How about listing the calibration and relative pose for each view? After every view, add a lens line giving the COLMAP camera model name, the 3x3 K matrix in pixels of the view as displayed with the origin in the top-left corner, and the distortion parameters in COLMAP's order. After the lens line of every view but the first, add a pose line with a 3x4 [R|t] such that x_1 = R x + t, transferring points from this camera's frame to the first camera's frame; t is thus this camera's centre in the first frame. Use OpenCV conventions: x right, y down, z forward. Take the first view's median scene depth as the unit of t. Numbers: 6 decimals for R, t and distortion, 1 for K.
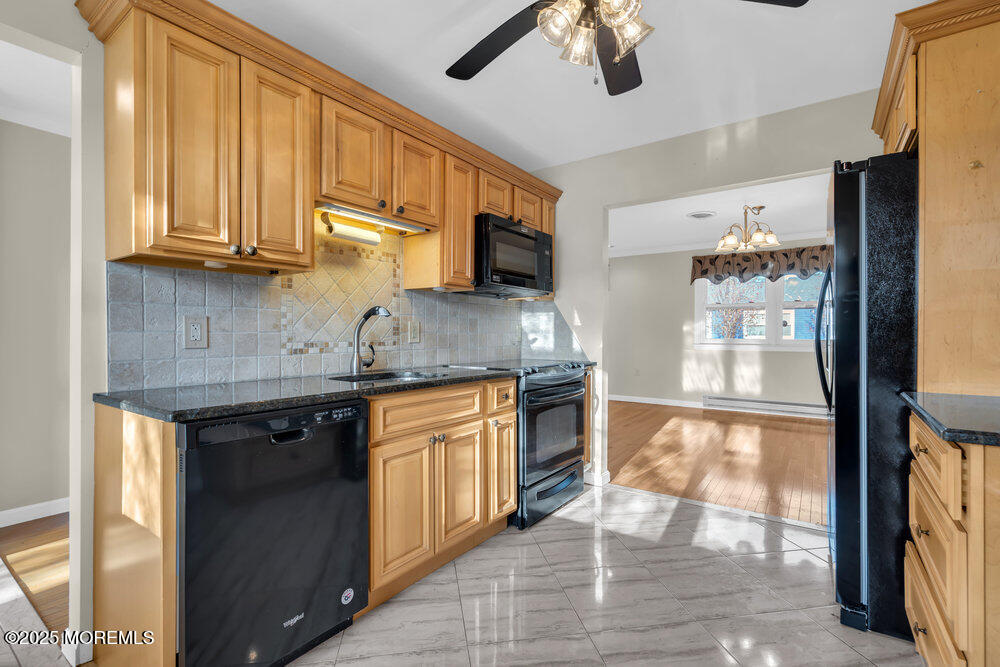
lens RADIAL K [[456.7, 0, 501.1], [0, 456.7, 333.6], [0, 0, 1]] dist [0.002700, 0.000265]
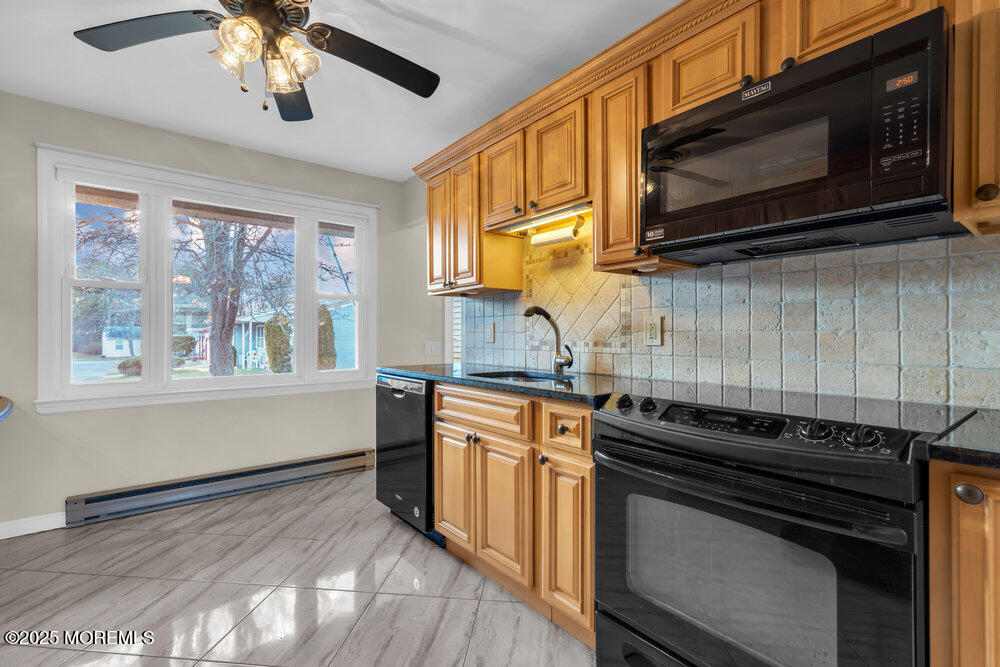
lens RADIAL K [[456.7, 0, 501.5], [0, 456.7, 334.0], [0, 0, 1]] dist [0.002700, 0.000265]
pose [[-0.269611, -0.000589, -0.962969, 1.107523], [0.003589, 0.999992, -0.001617, 0.003650], [0.962963, -0.003892, -0.269607, 1.828795]]
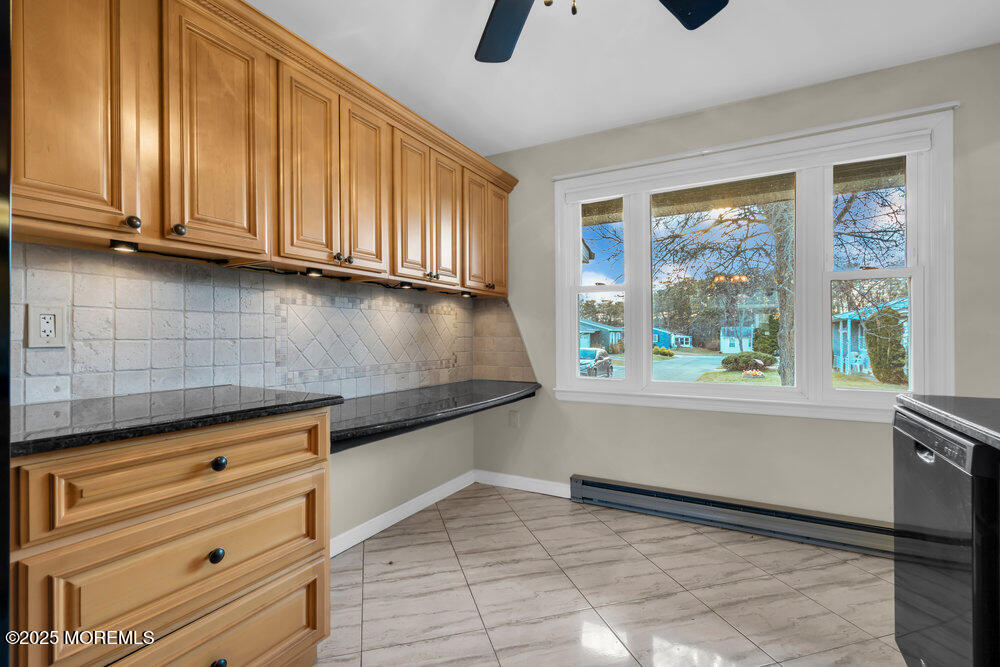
lens RADIAL K [[456.7, 0, 492.7], [0, 456.7, 334.7], [0, 0, 1]] dist [0.002700, 0.000265]
pose [[-0.994117, 0.004362, -0.108225, 0.311074], [0.004787, 0.999982, -0.003666, 0.004481], [0.108207, -0.004162, -0.994120, 1.721233]]
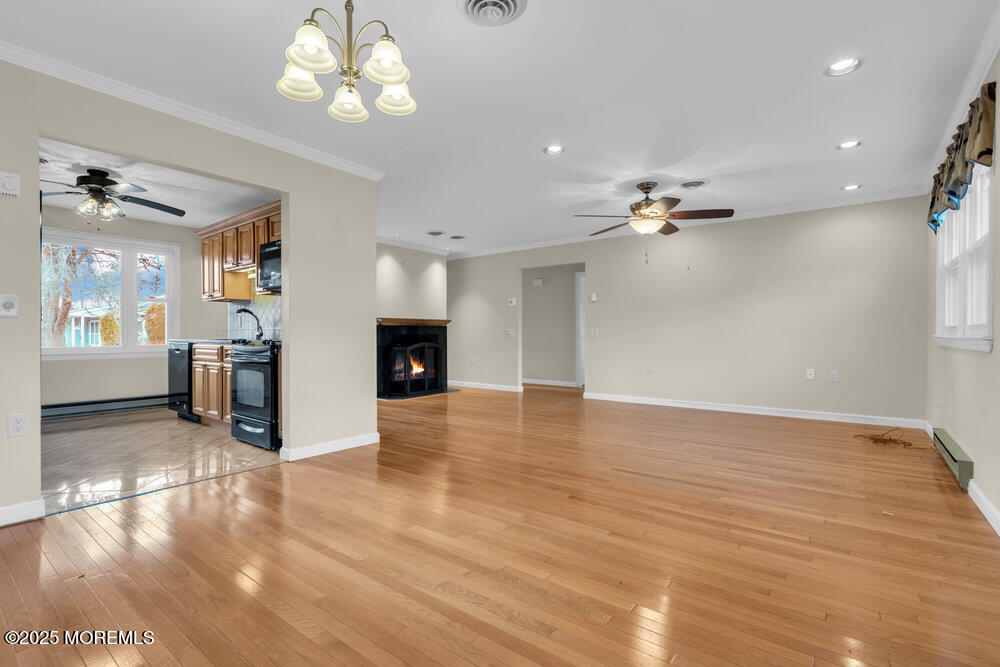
lens RADIAL K [[456.7, 0, 498.2], [0, 456.7, 330.9], [0, 0, 1]] dist [0.002700, 0.000265]
pose [[-0.035600, 0.000697, -0.999366, 2.919066], [0.007234, 0.999974, 0.000440, 0.088406], [0.999340, -0.007214, -0.035604, 3.533174]]
